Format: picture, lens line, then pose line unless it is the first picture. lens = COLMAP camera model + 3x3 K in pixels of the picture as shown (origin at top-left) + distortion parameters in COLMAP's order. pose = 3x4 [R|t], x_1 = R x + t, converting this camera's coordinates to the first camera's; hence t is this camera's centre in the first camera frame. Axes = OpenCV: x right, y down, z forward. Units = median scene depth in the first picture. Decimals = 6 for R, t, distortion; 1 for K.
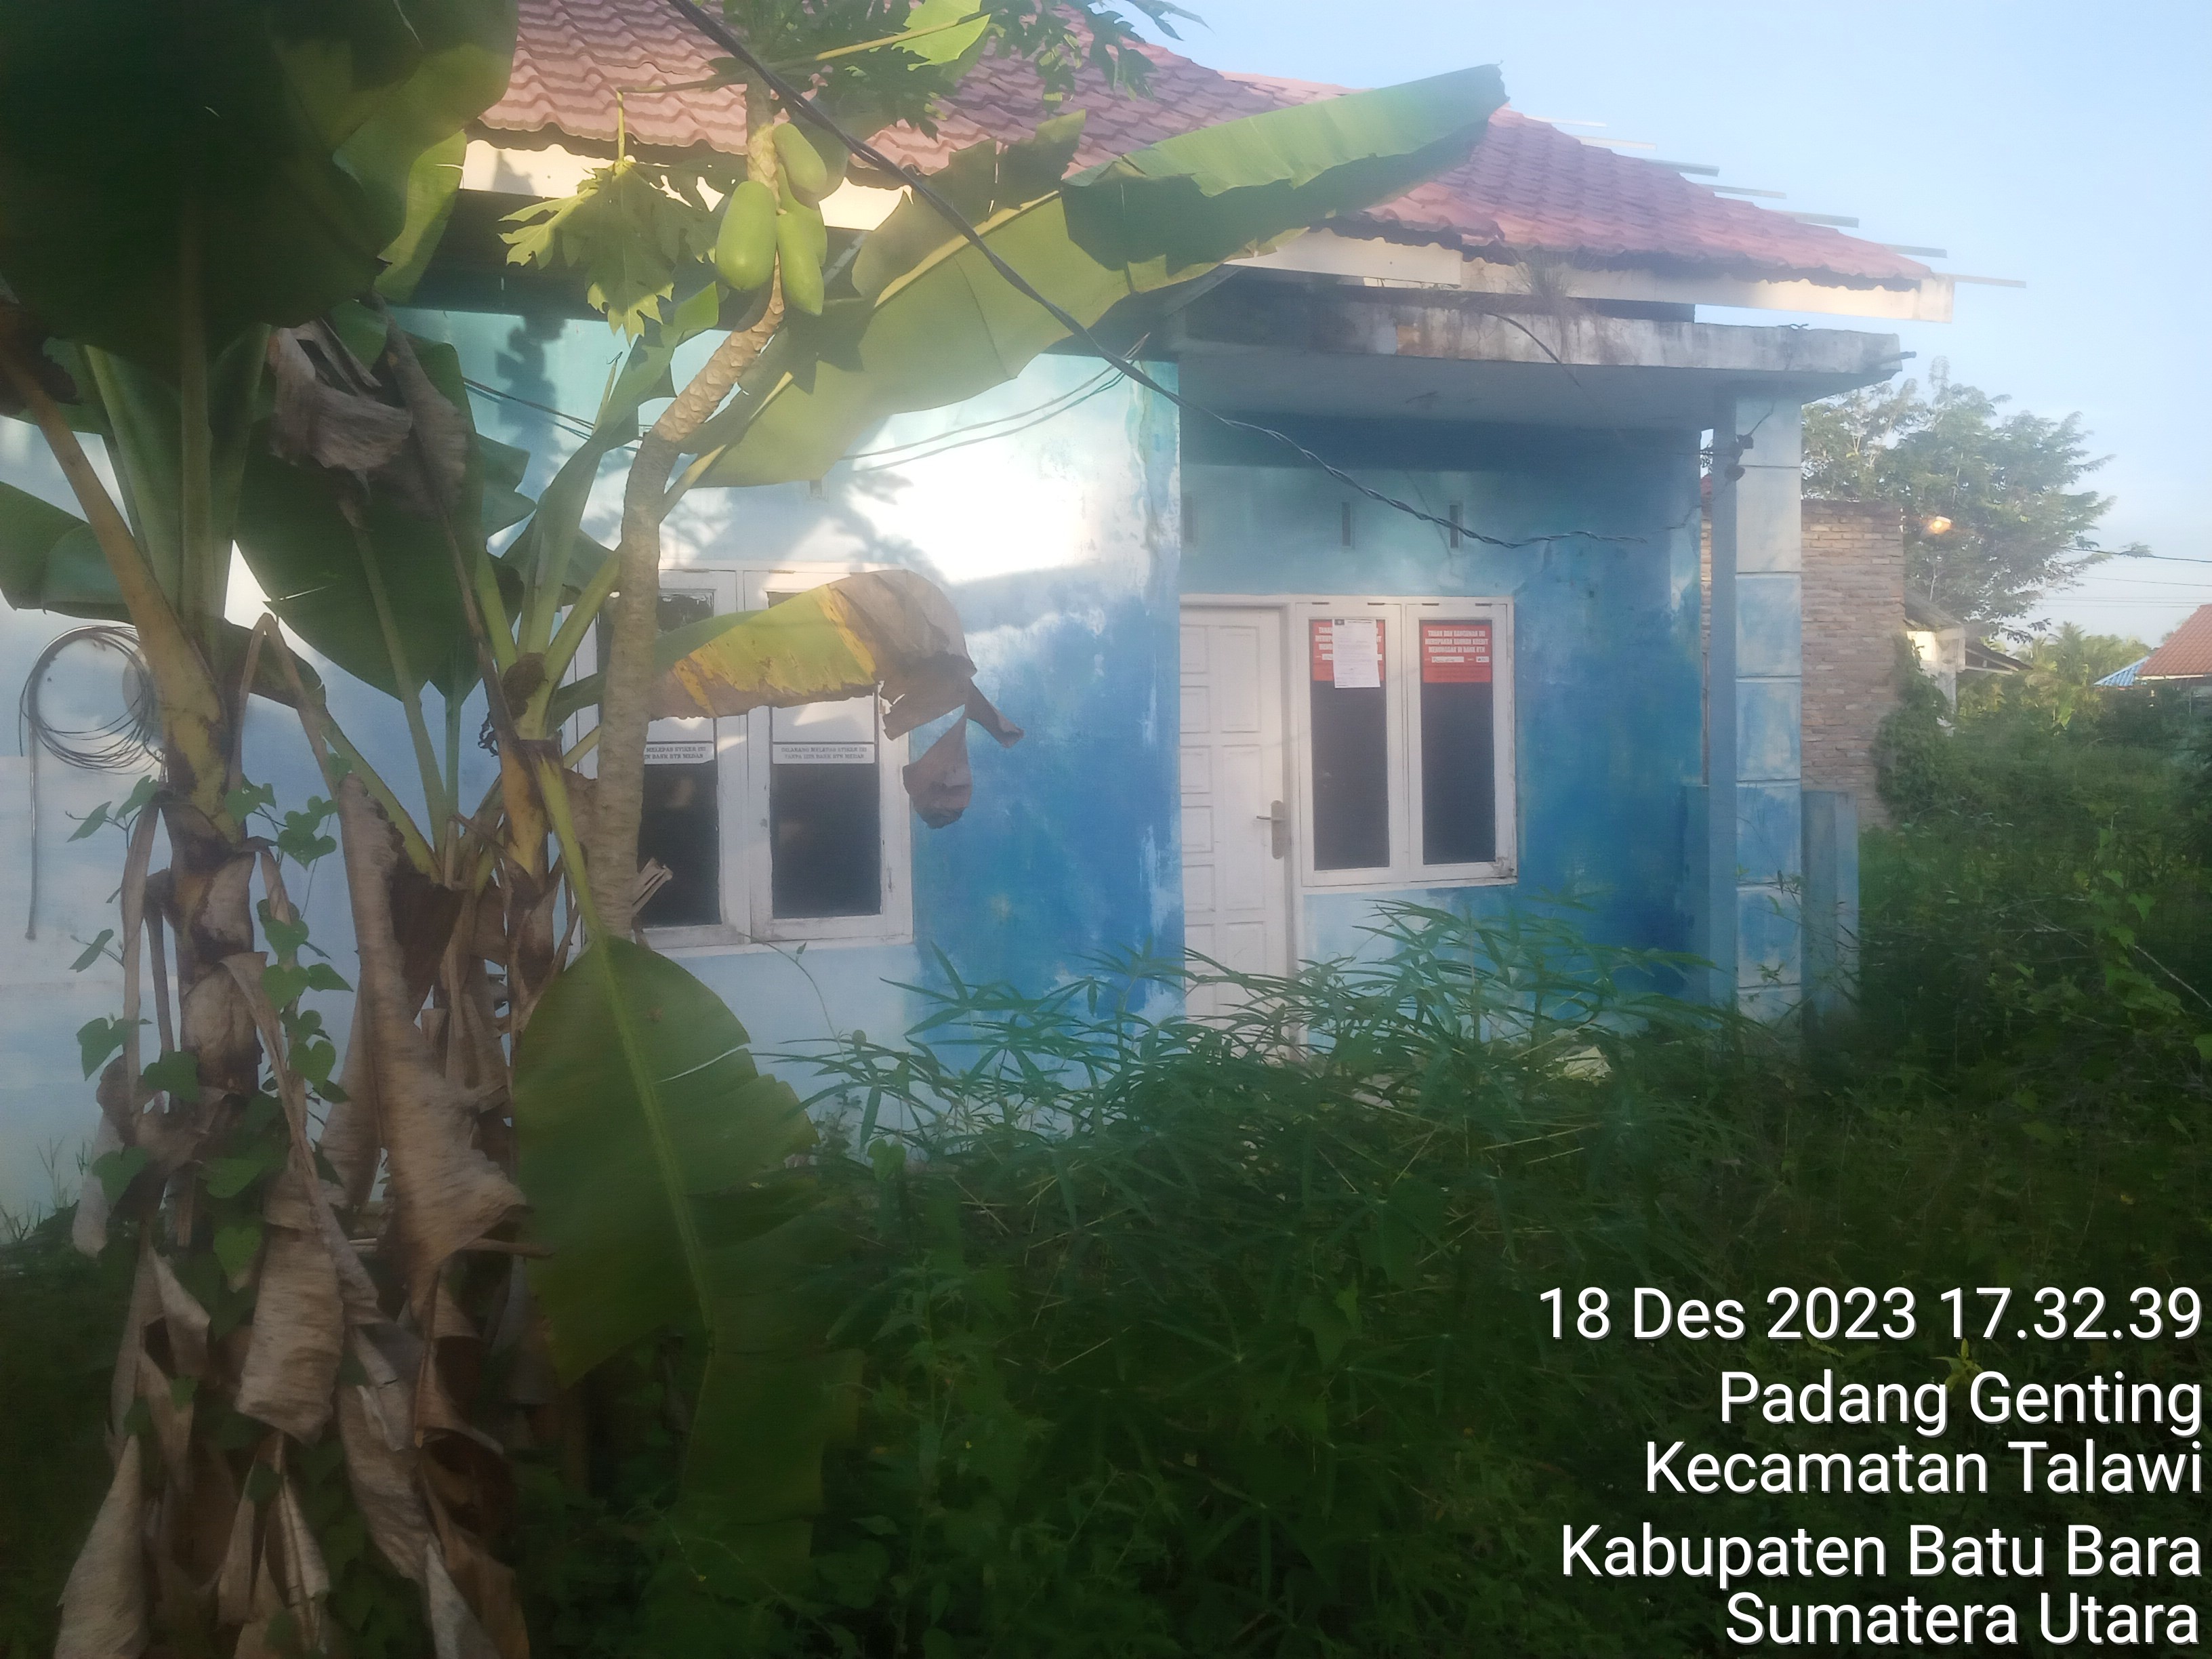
lens RADIAL K [[1797.4, 0, 1091.8], [0, 1797.4, 796.3], [0, 0, 1]] dist [0.098039, -0.175708]
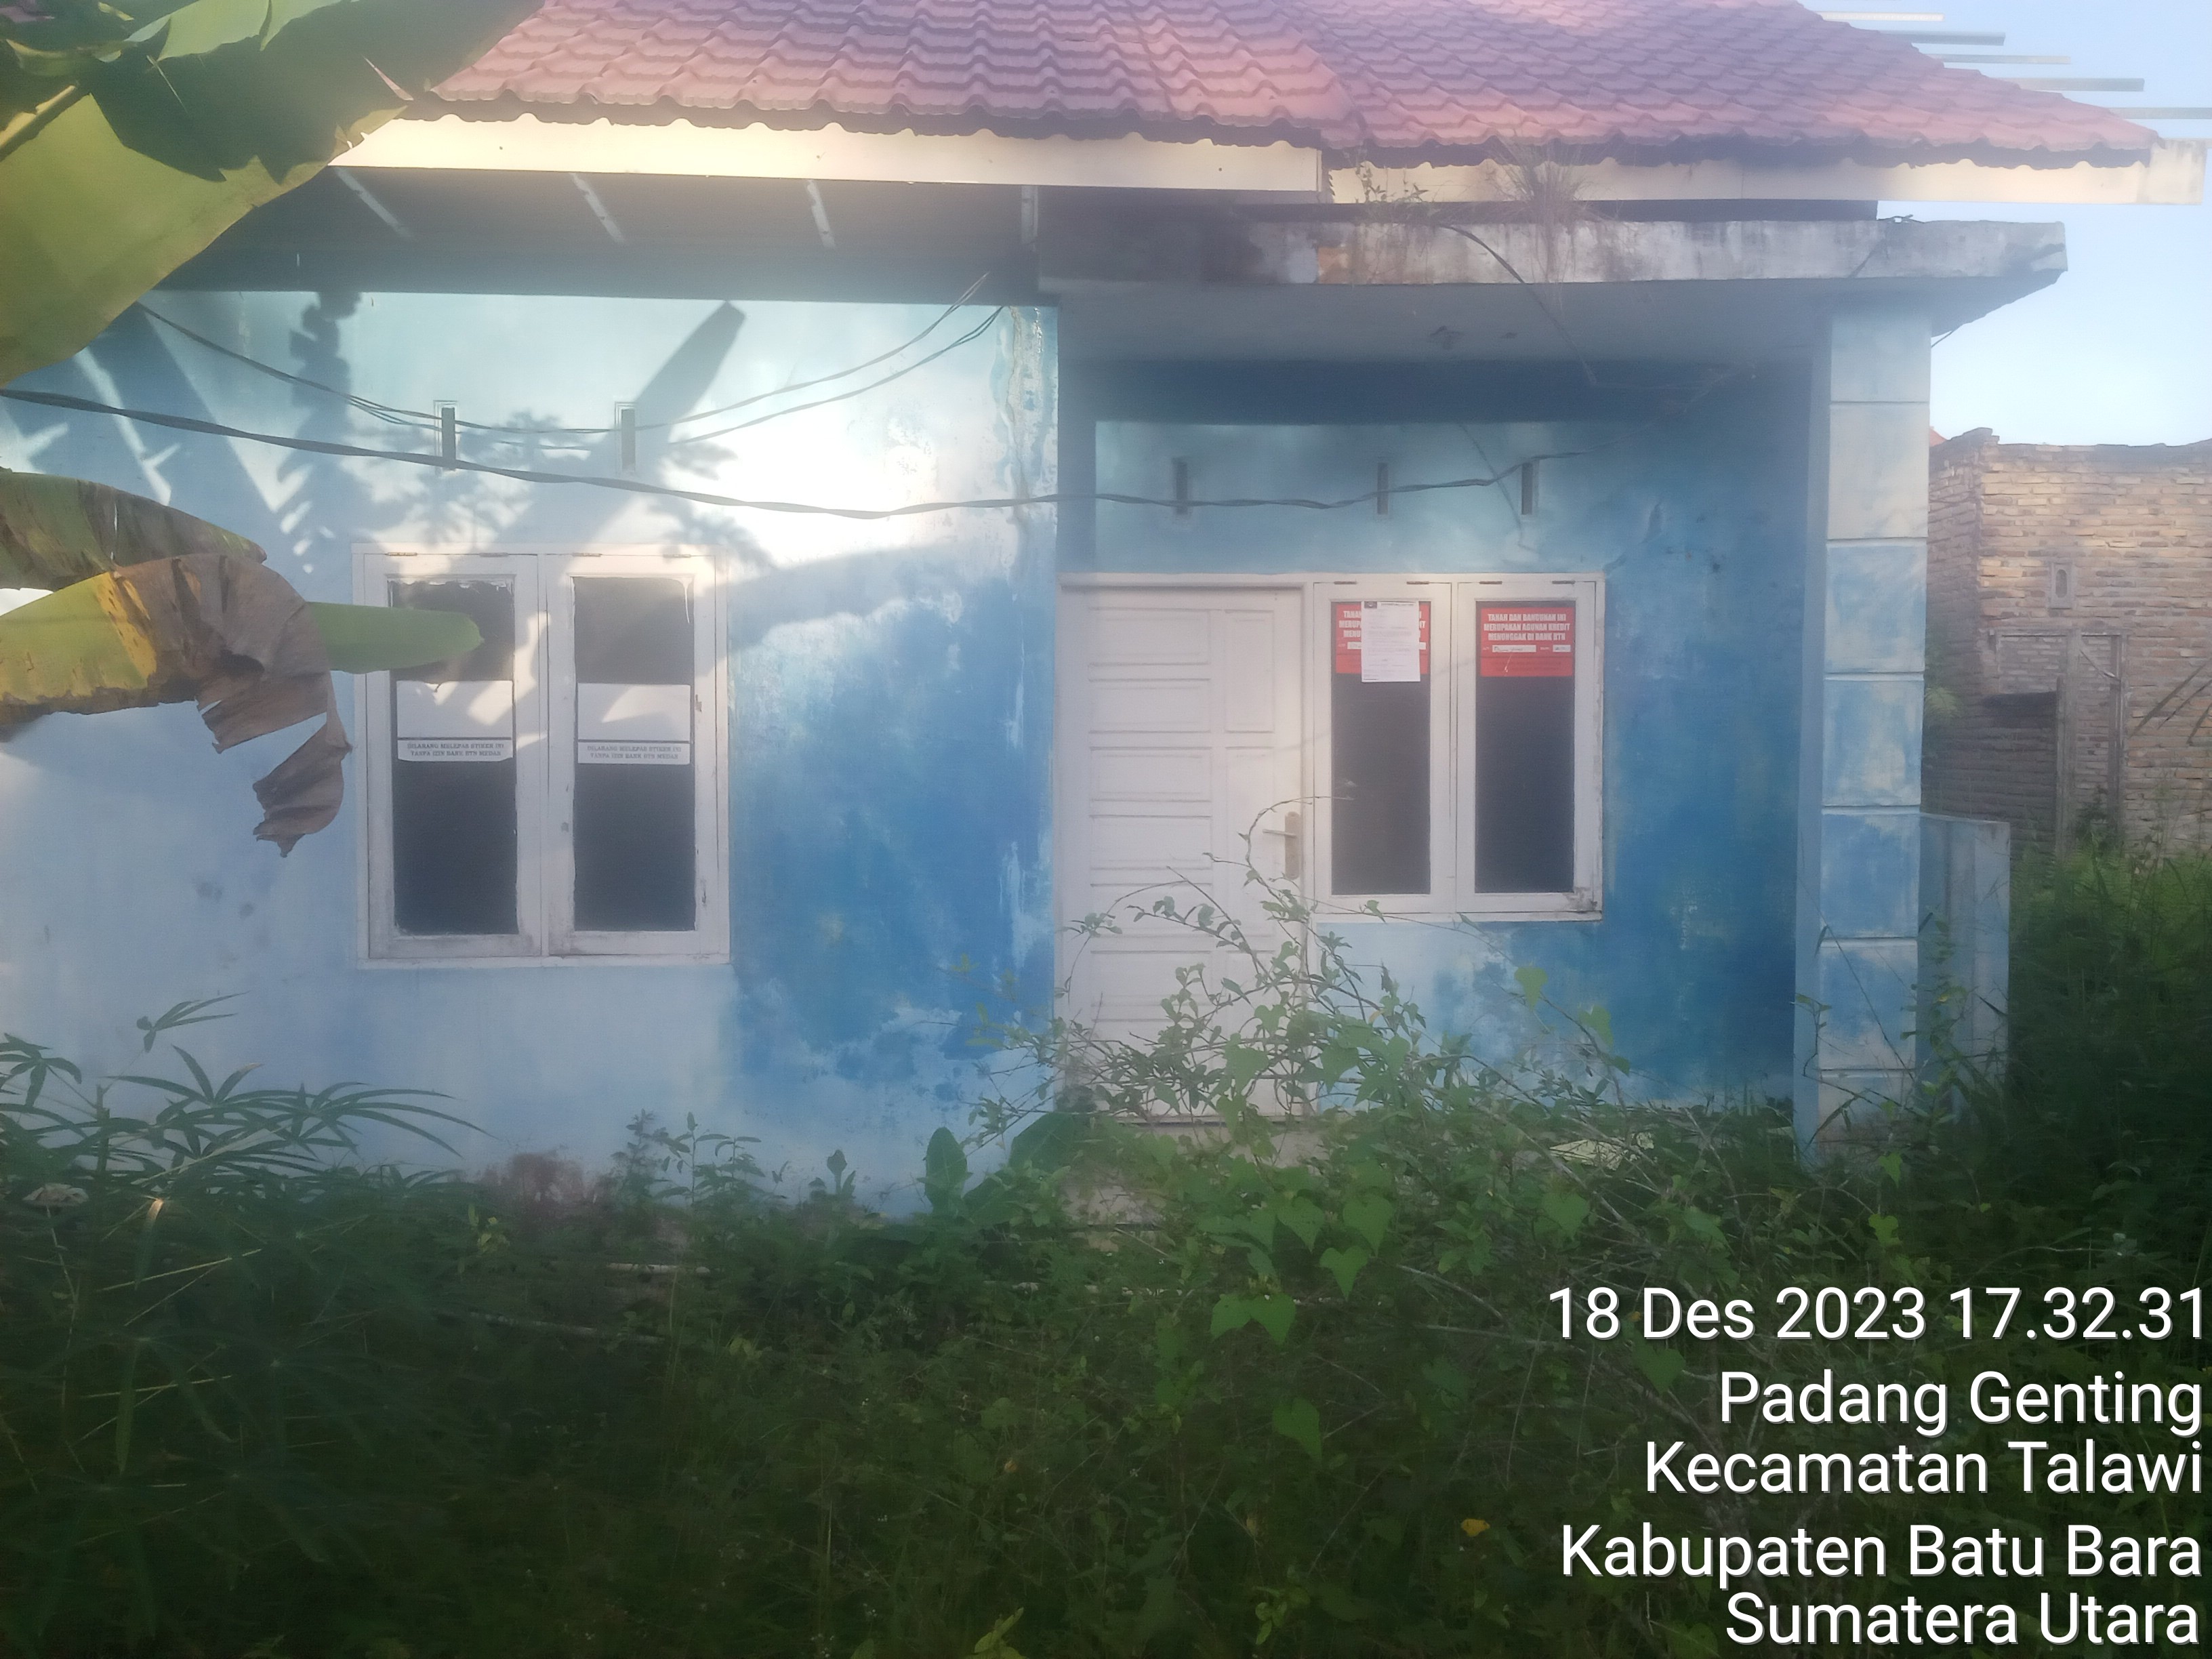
lens RADIAL K [[1797.4, 0, 1091.8], [0, 1797.4, 796.3], [0, 0, 1]] dist [0.098039, -0.175708]
pose [[0.954264, 0.026756, -0.297767, 0.309215], [-0.023069, 0.999608, 0.015891, -0.019280], [0.298075, -0.008295, 0.954506, 0.169015]]
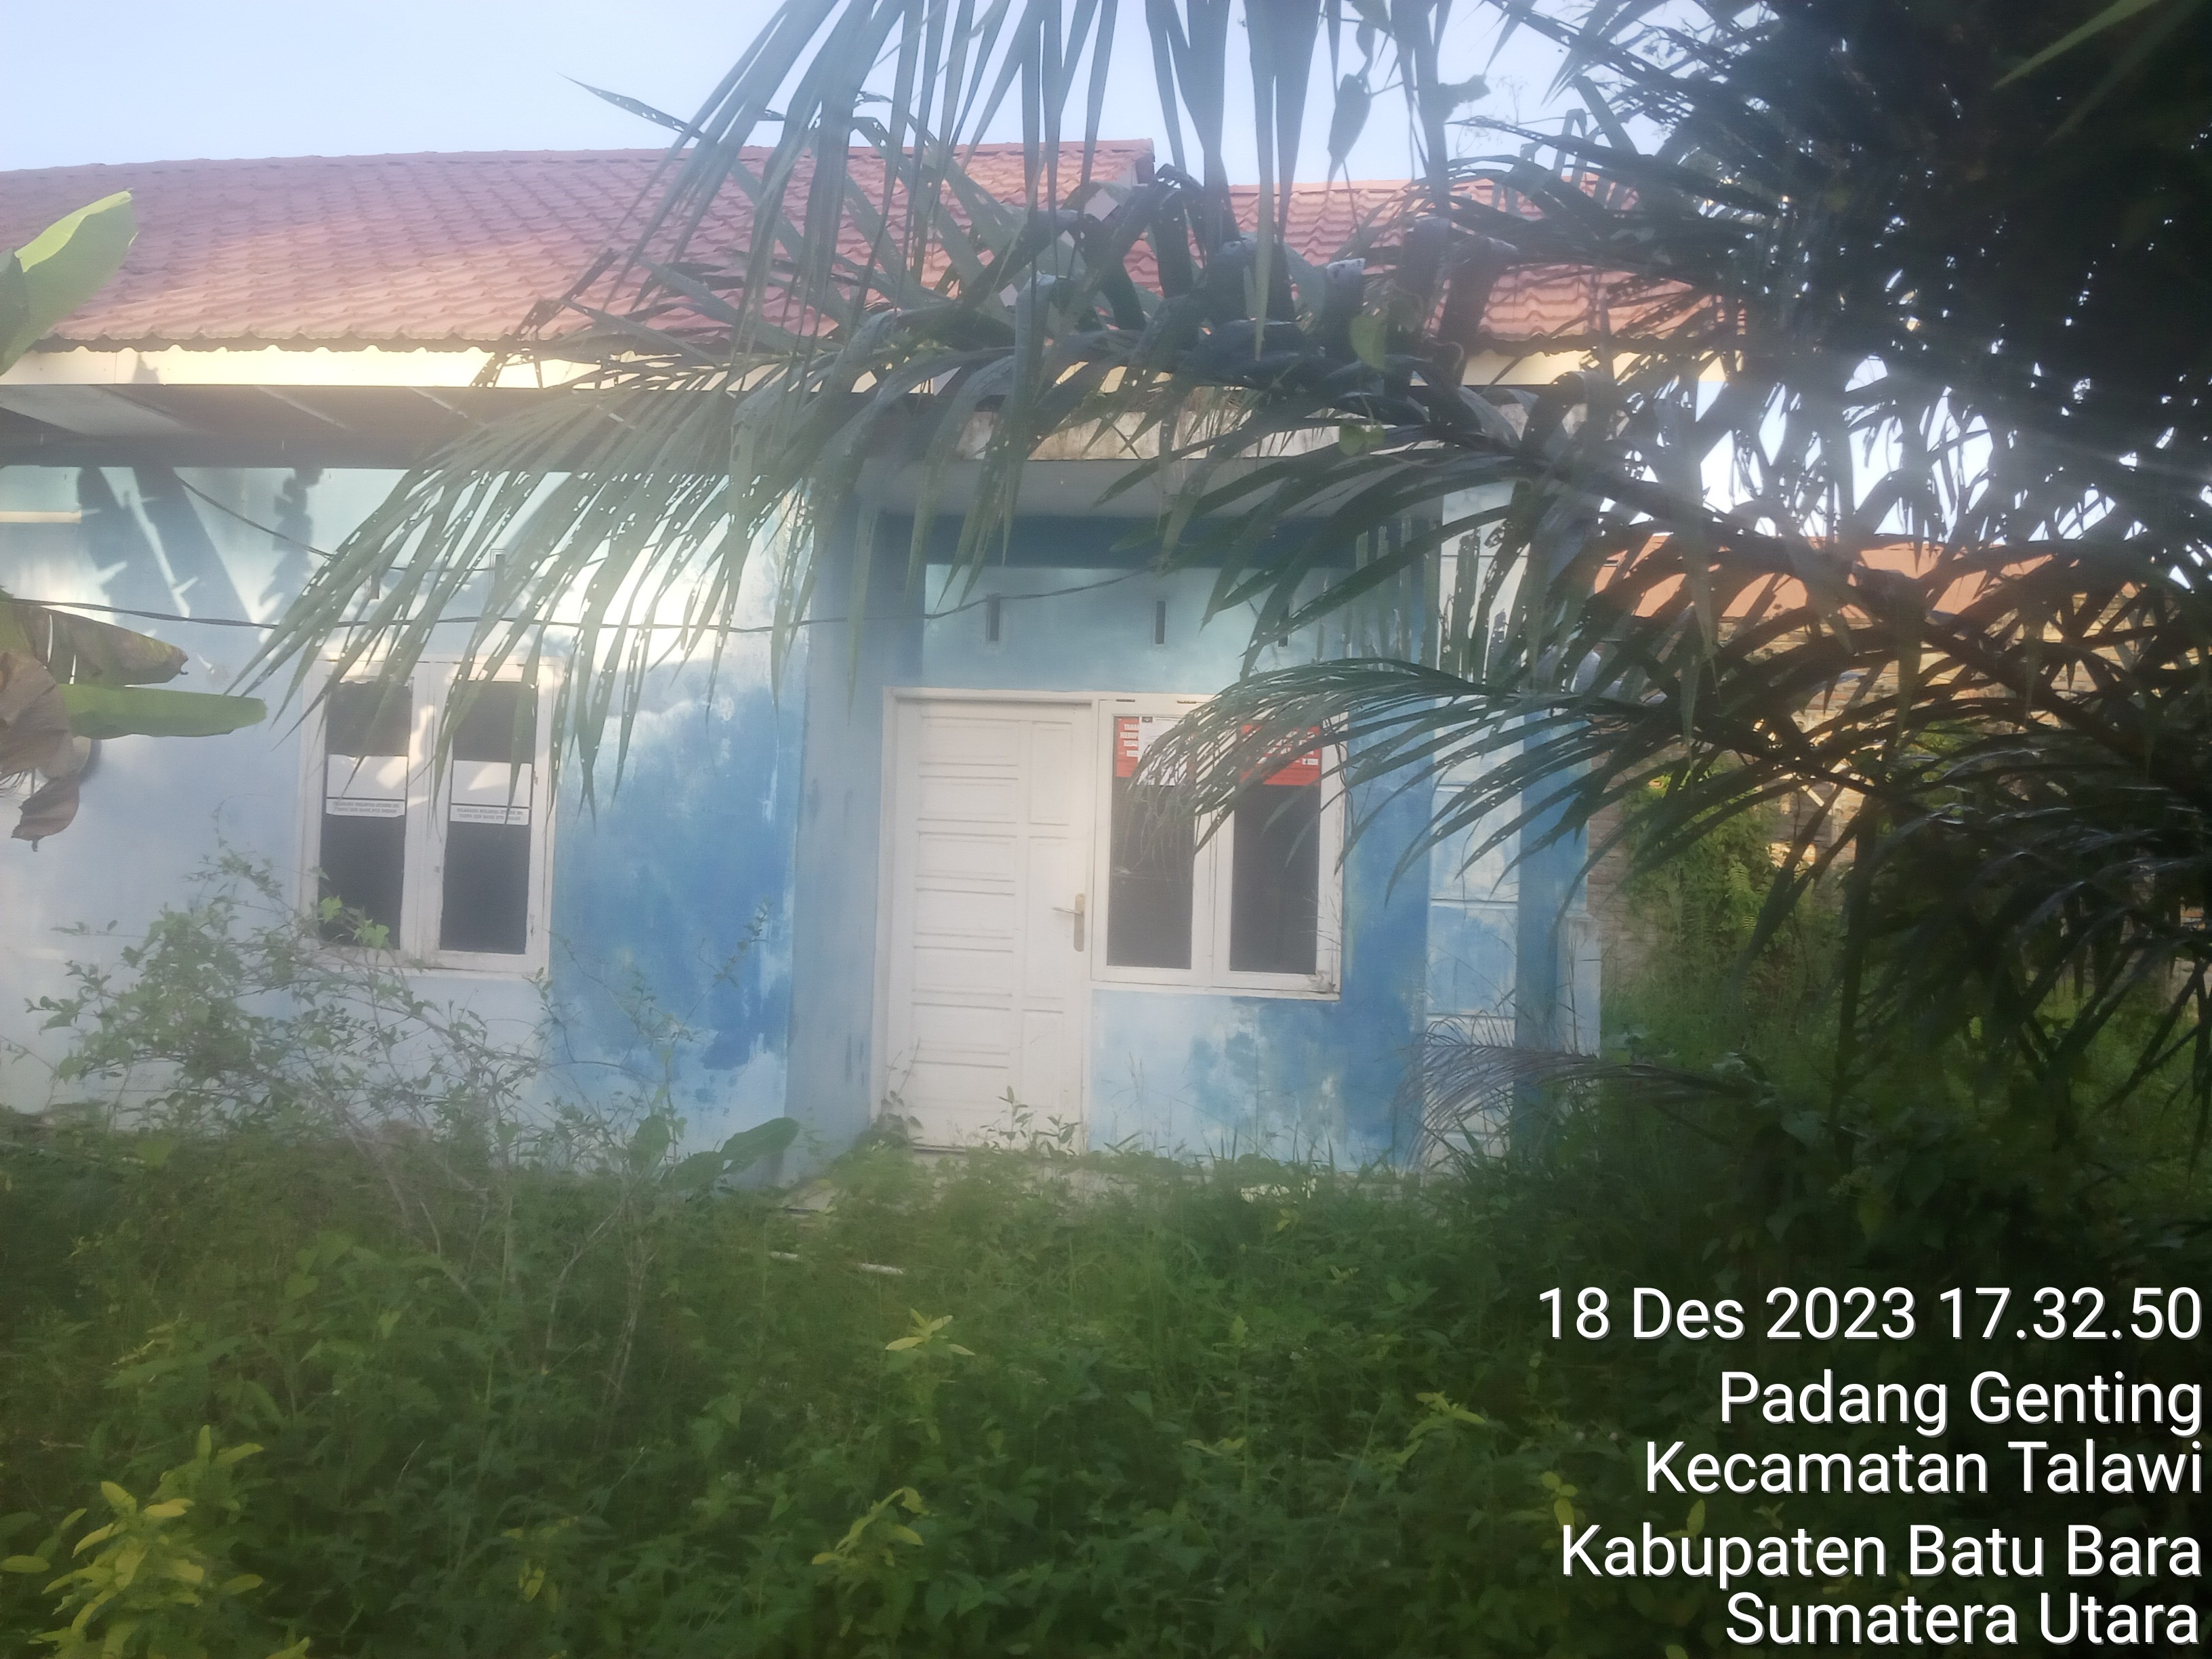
lens RADIAL K [[1797.4, 0, 1091.8], [0, 1797.4, 796.3], [0, 0, 1]] dist [0.098039, -0.175708]
pose [[0.867405, 0.037410, -0.496195, 0.702980], [-0.068362, 0.996674, -0.044361, -0.008697], [0.492885, 0.072400, 0.867077, 0.138138]]
